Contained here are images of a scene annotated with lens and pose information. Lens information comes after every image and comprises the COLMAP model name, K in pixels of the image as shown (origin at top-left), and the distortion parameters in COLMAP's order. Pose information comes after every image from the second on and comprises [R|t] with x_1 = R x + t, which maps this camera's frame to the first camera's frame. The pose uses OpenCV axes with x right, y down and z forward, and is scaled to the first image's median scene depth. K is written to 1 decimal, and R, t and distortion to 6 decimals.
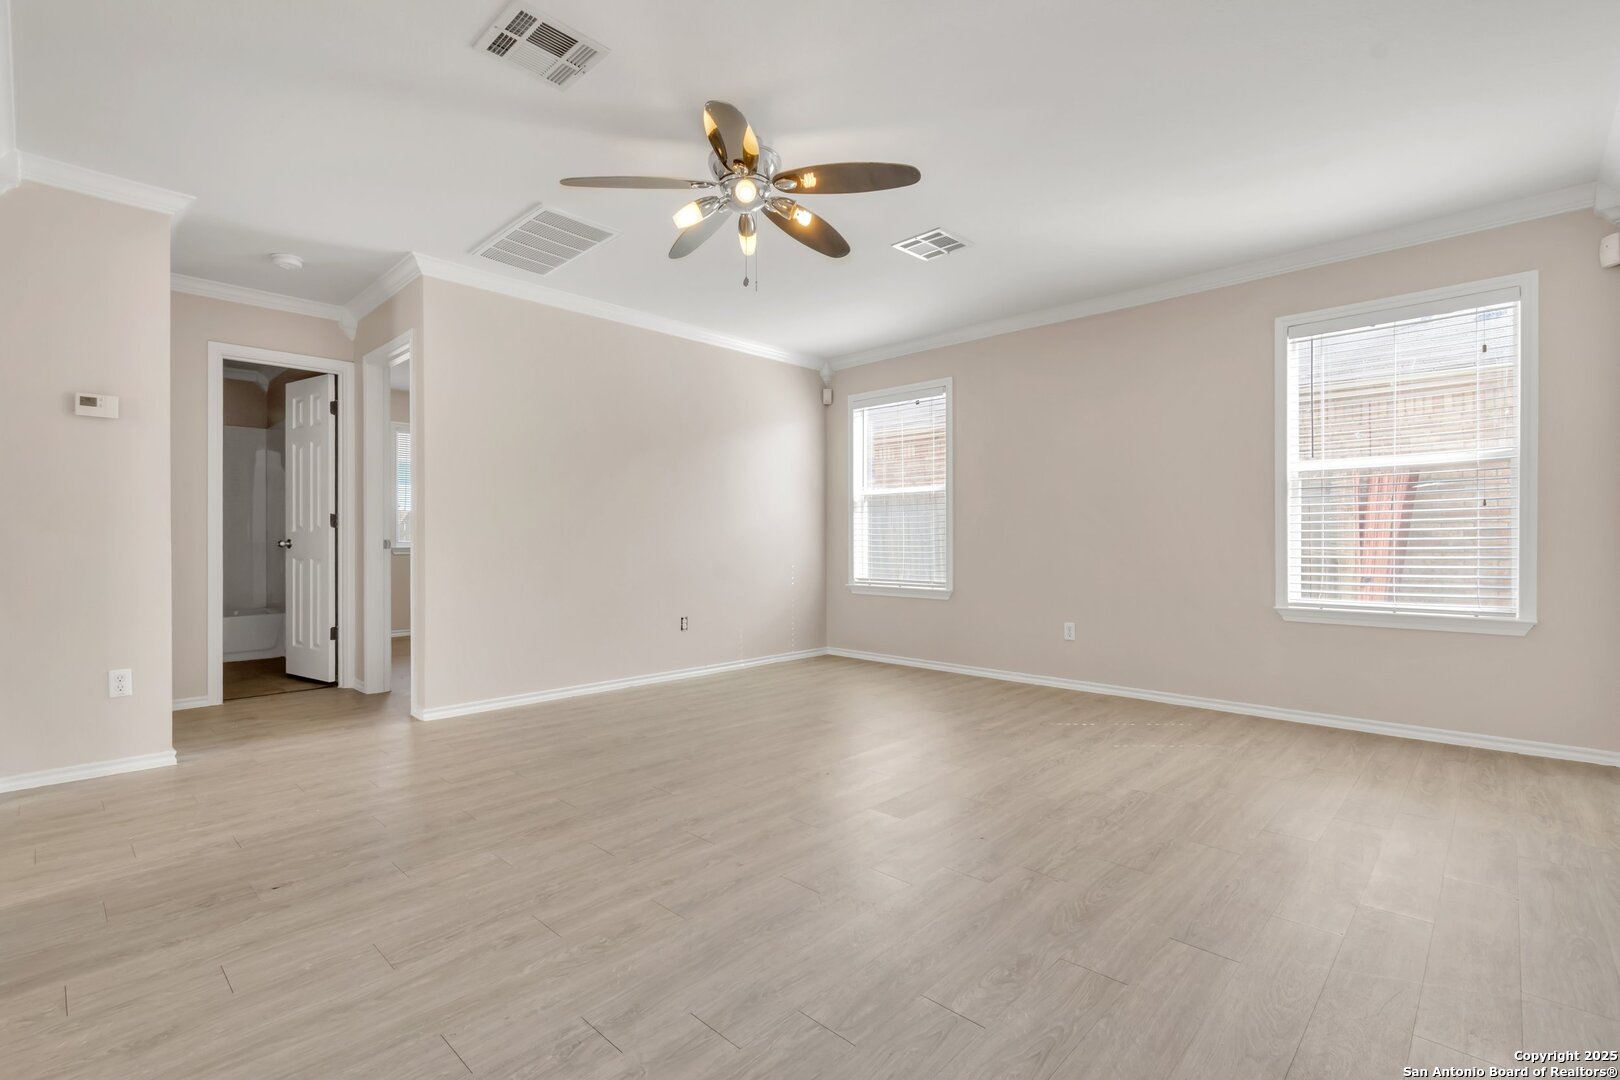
lens RADIAL K [[748.4, 0, 794.7], [0, 748.4, 528.1], [0, 0, 1]] dist [0.003695, -0.000814]
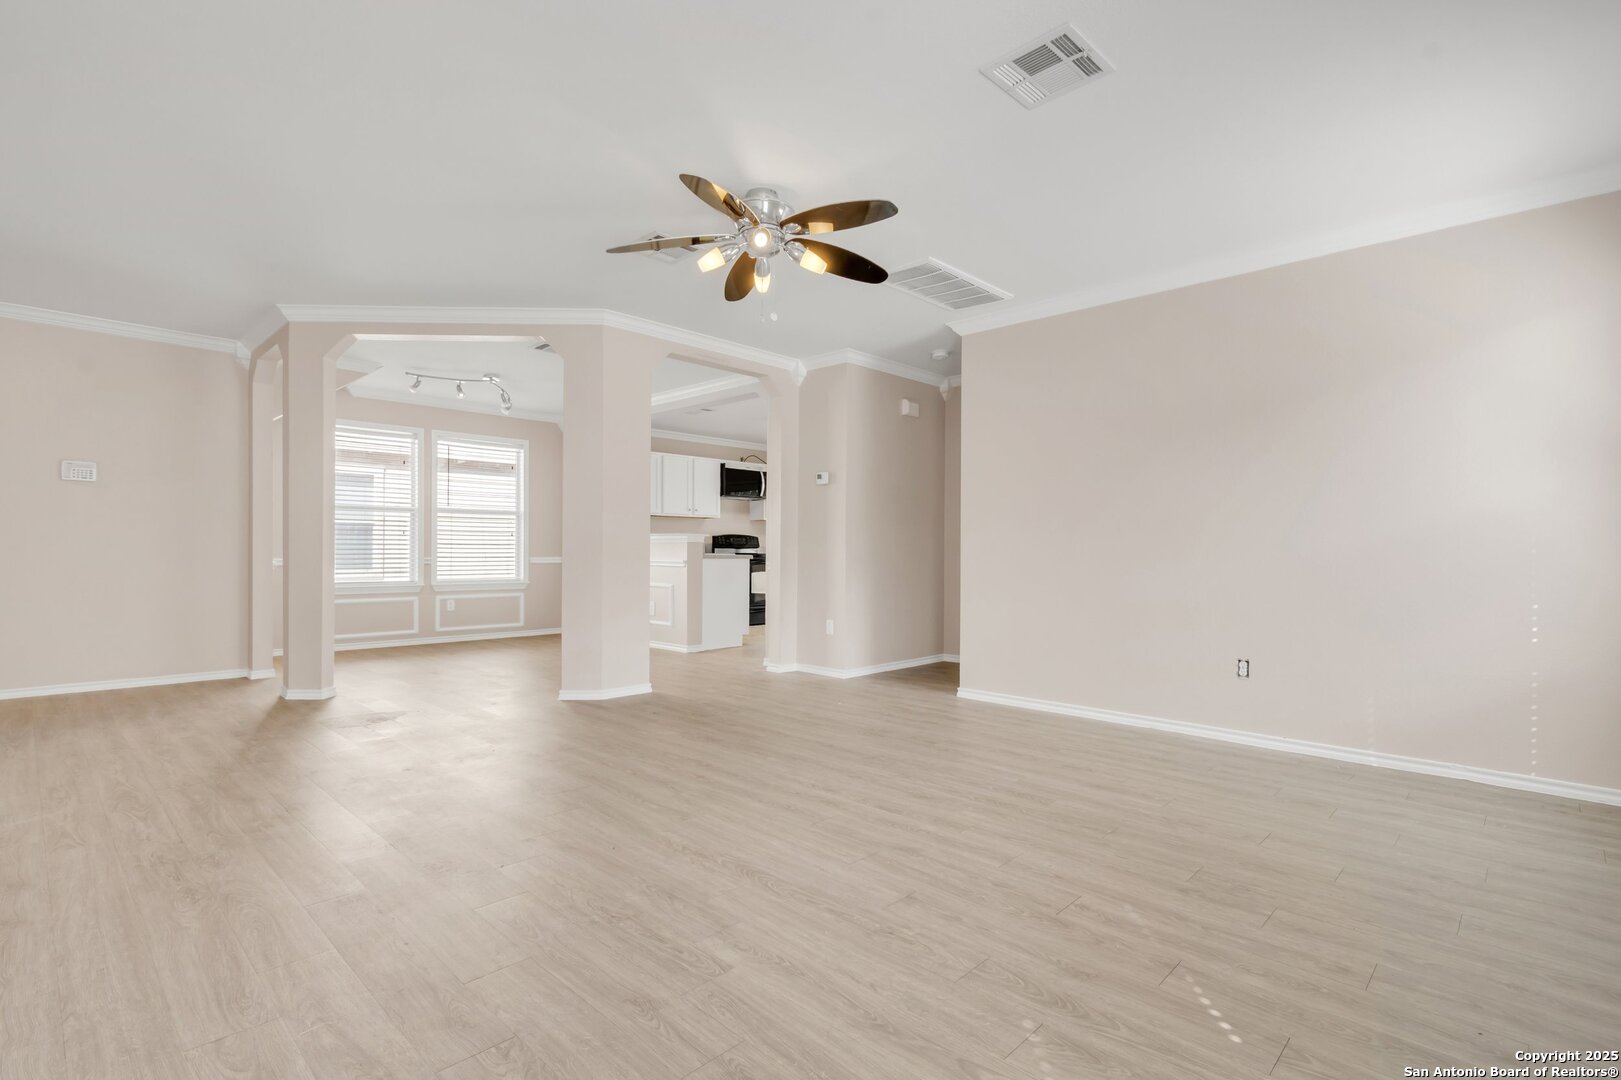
lens RADIAL K [[739.5, 0, 808.8], [0, 739.5, 555.2], [0, 0, 1]] dist [0.000688, 0.000155]
pose [[0.011346, 0.009896, -0.999887, 0.949171], [0.008932, 0.999910, 0.009998, 0.011865], [0.999896, -0.009044, 0.011256, 0.962199]]
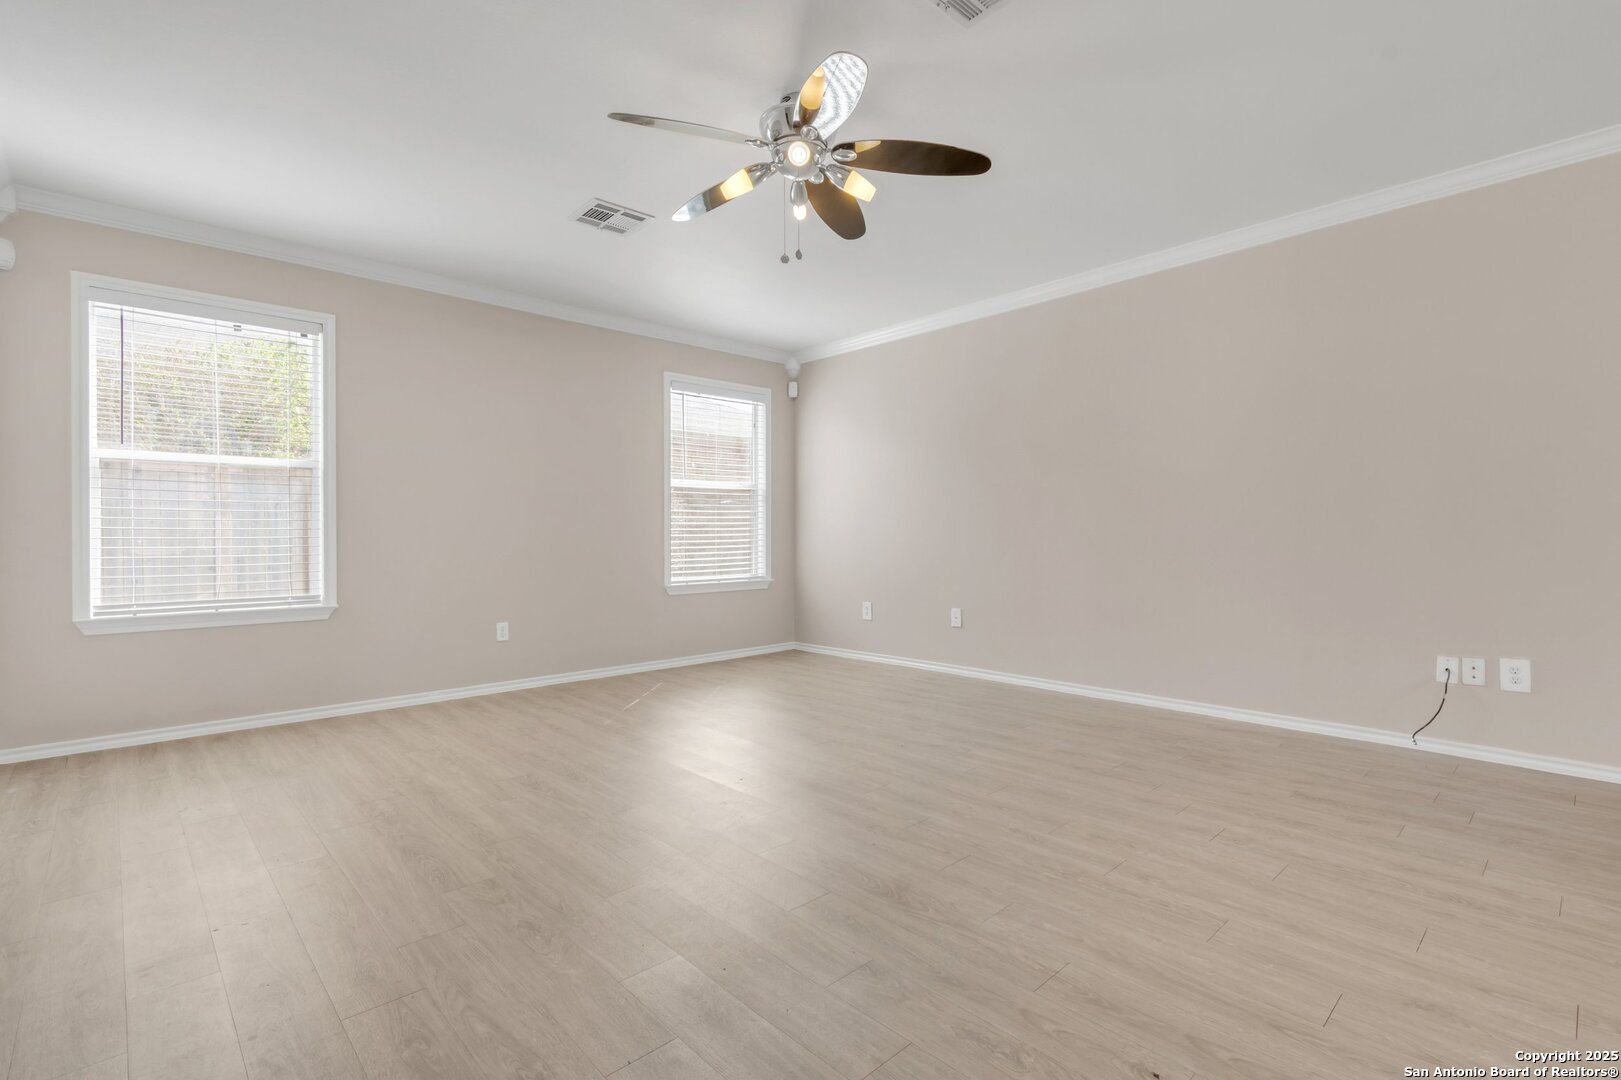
lens RADIAL K [[761.4, 0, 817.3], [0, 761.4, 543.7], [0, 0, 1]] dist [-0.000357, 0.000369]
pose [[0.024090, -0.009753, 0.999662, -0.912154], [-0.011690, 0.999881, 0.010036, 0.015460], [-0.999641, -0.011927, 0.023973, 0.868055]]
